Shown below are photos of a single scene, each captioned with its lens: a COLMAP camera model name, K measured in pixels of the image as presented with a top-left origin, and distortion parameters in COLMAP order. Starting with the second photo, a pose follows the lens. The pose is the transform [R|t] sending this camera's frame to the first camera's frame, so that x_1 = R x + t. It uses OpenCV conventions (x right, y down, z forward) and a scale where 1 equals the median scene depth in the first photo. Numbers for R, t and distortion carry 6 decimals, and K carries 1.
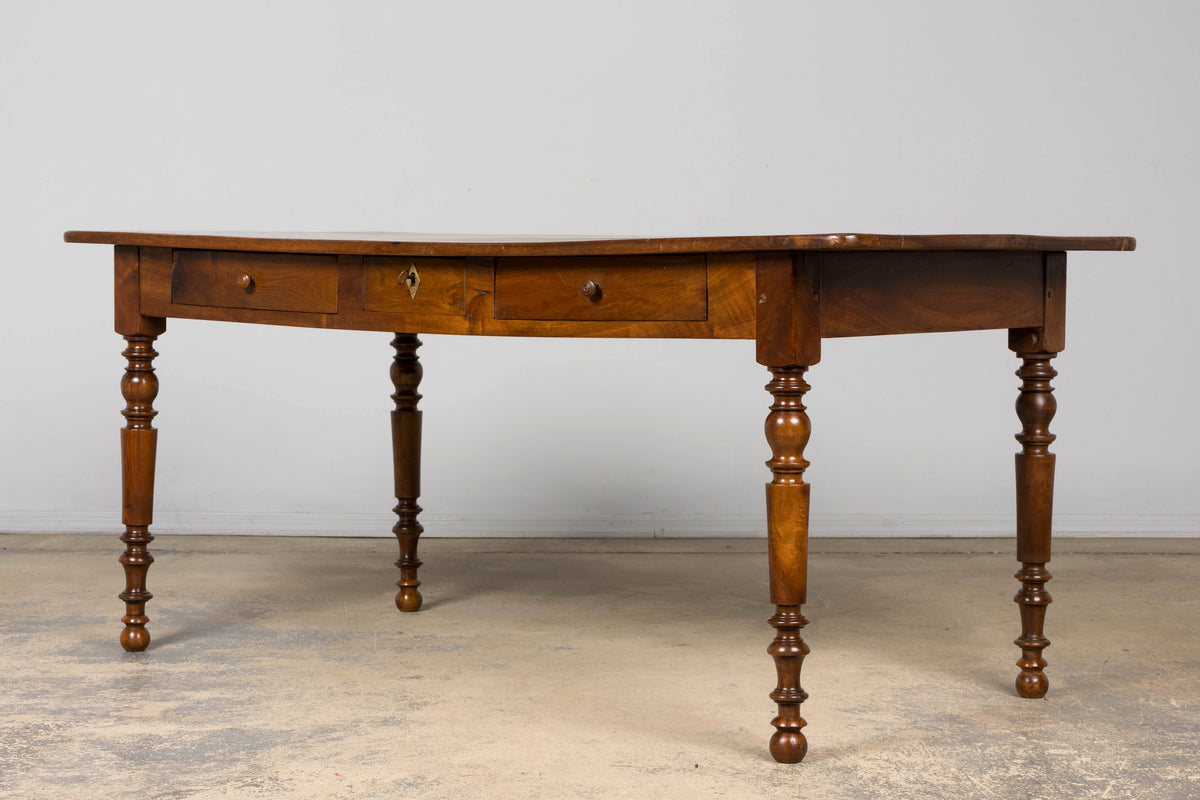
lens RADIAL K [[2070.9, 0, 604.2], [0, 2070.9, 434.5], [0, 0, 1]] dist [0.008963, -0.065190]
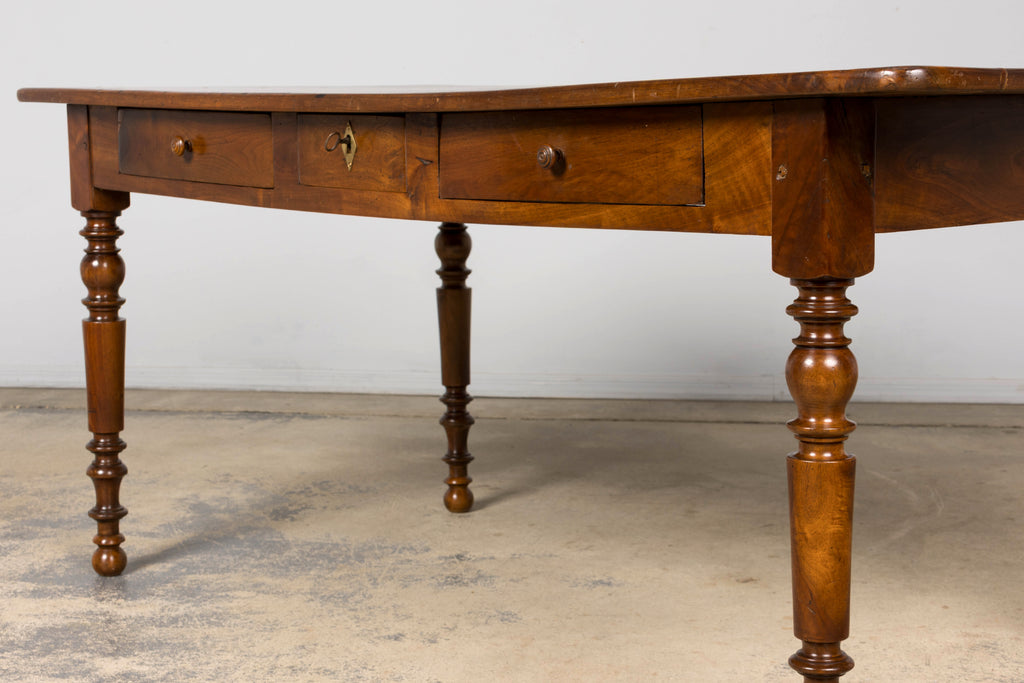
lens RADIAL K [[1767.2, 0, 515.6], [0, 1767.2, 370.9], [0, 0, 1]] dist [0.008963, -0.065190]
pose [[0.988480, 0.007885, -0.151149, 0.065043], [0.001294, 0.998165, 0.060534, -0.031211], [0.151349, -0.060032, 0.986656, 0.368131]]
